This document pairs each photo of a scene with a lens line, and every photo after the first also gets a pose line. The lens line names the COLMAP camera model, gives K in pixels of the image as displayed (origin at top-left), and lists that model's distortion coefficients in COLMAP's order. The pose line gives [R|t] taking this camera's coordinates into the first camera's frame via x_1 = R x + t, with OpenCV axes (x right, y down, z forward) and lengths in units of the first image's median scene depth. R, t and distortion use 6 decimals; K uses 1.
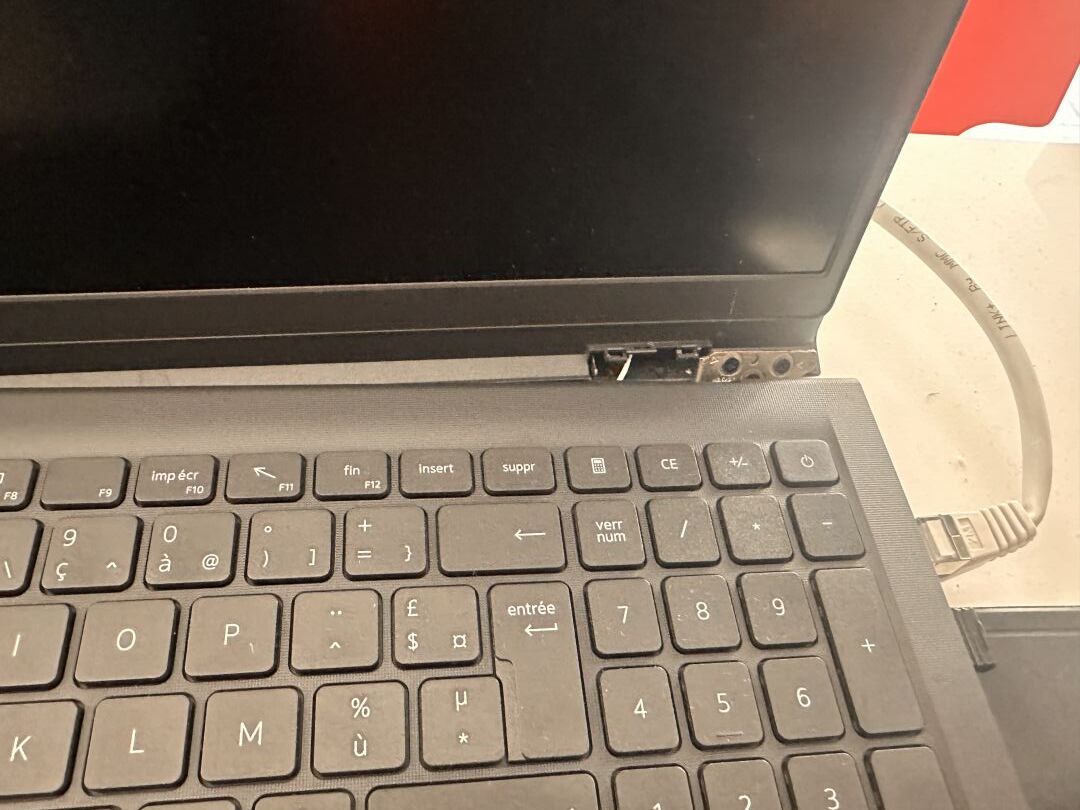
lens RADIAL K [[780.3, 0, 538.6], [0, 780.3, 408.3], [0, 0, 1]] dist [0.010489, -0.030148]
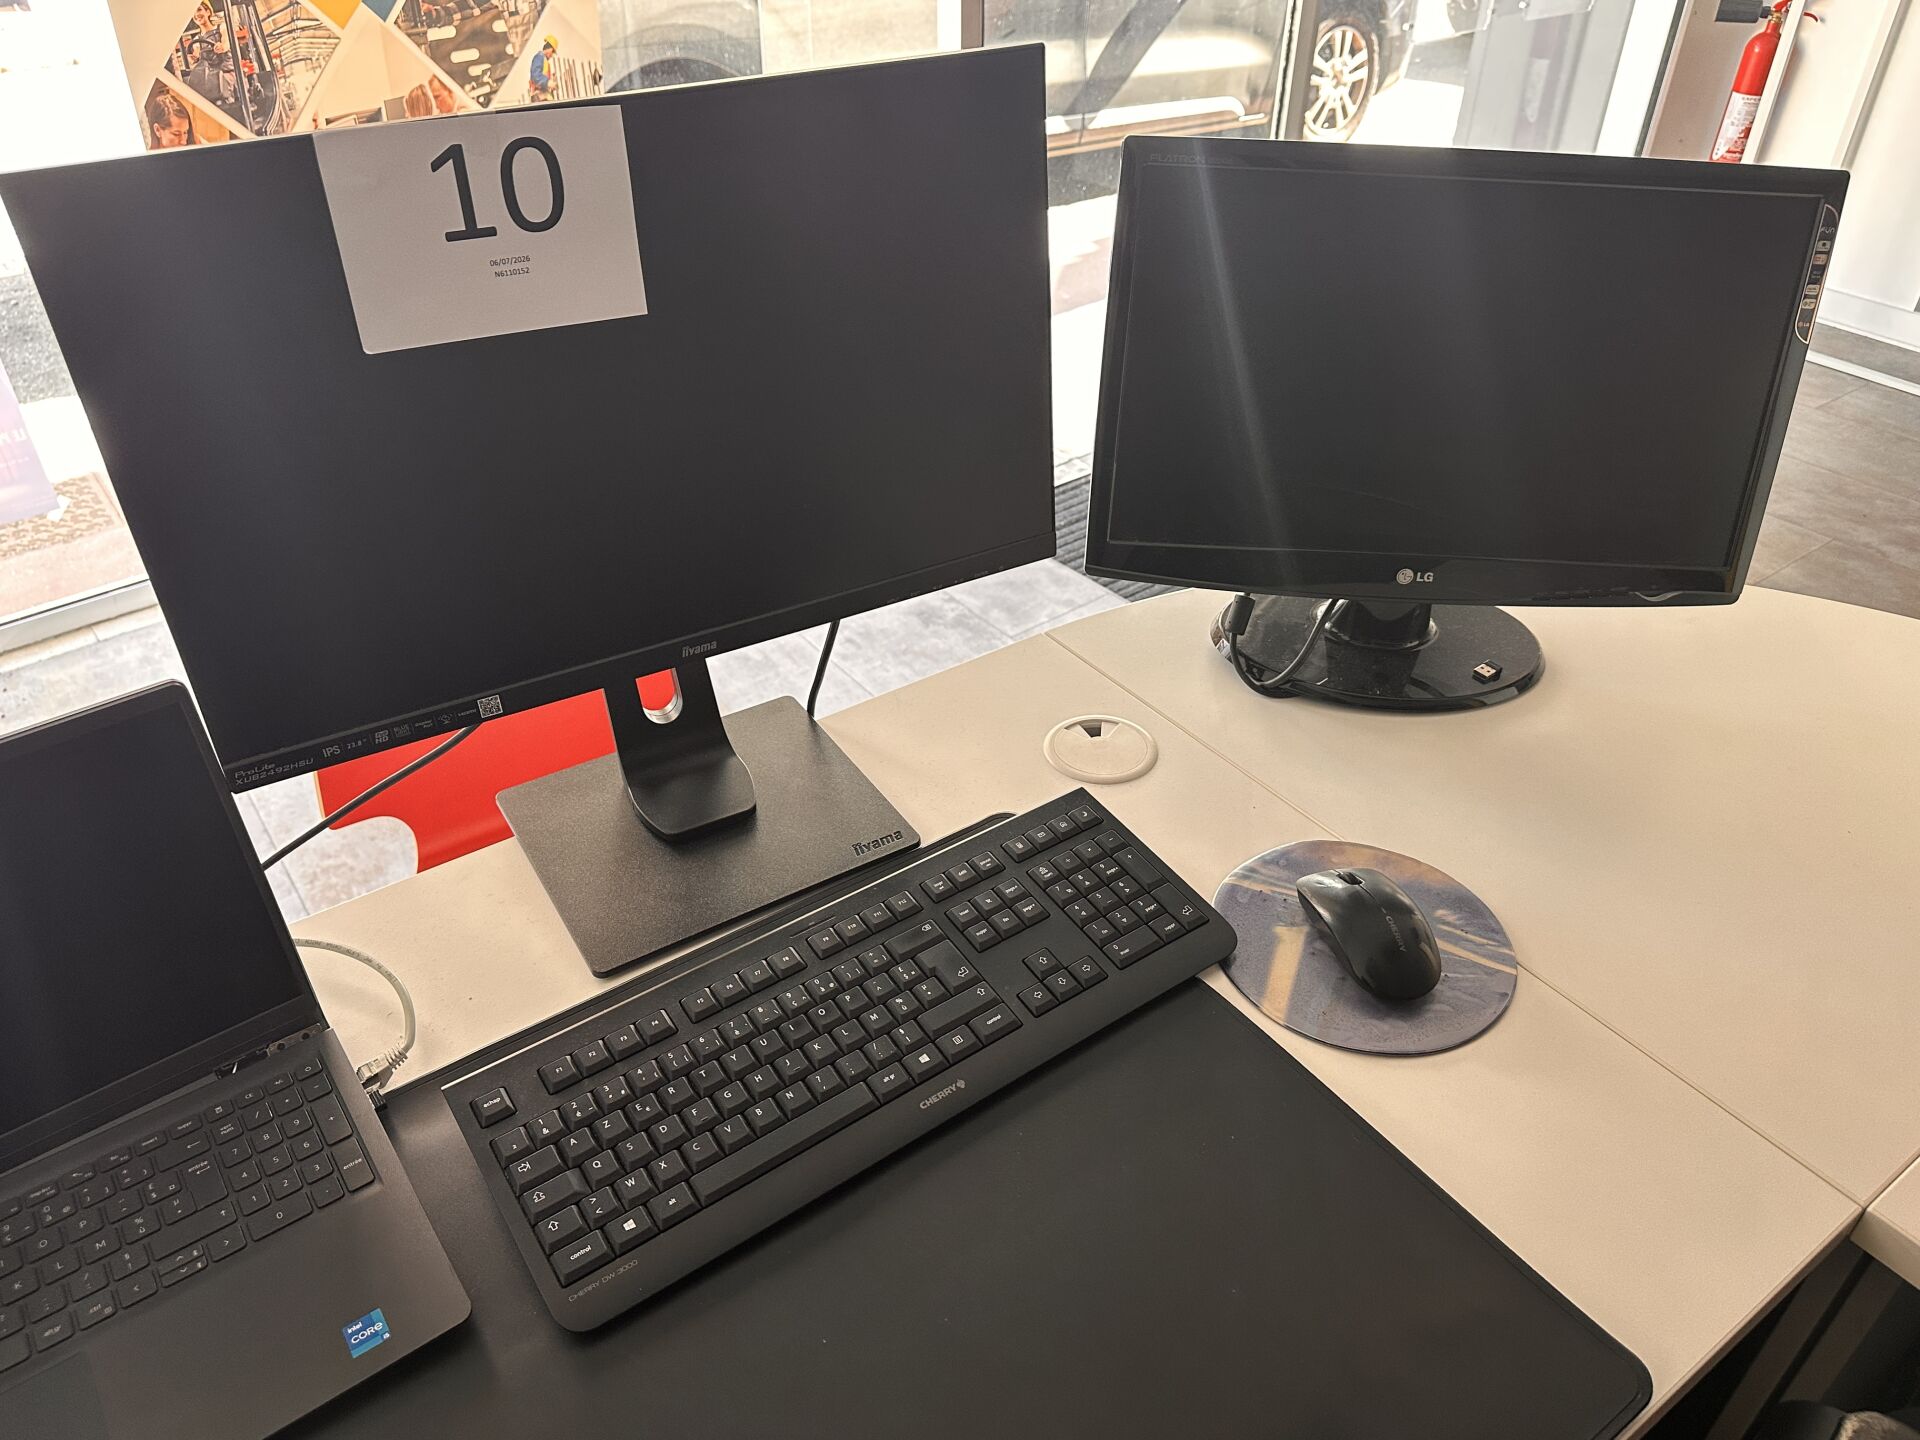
lens RADIAL K [[1387.2, 0, 997.4], [0, 1387.2, 704.1], [0, 0, 1]] dist [0.010489, -0.030148]
pose [[0.847181, -0.389208, 0.361665, 1.112991], [0.477967, 0.855564, -0.198891, 1.056559], [-0.232018, 0.341360, 0.910846, -4.156935]]
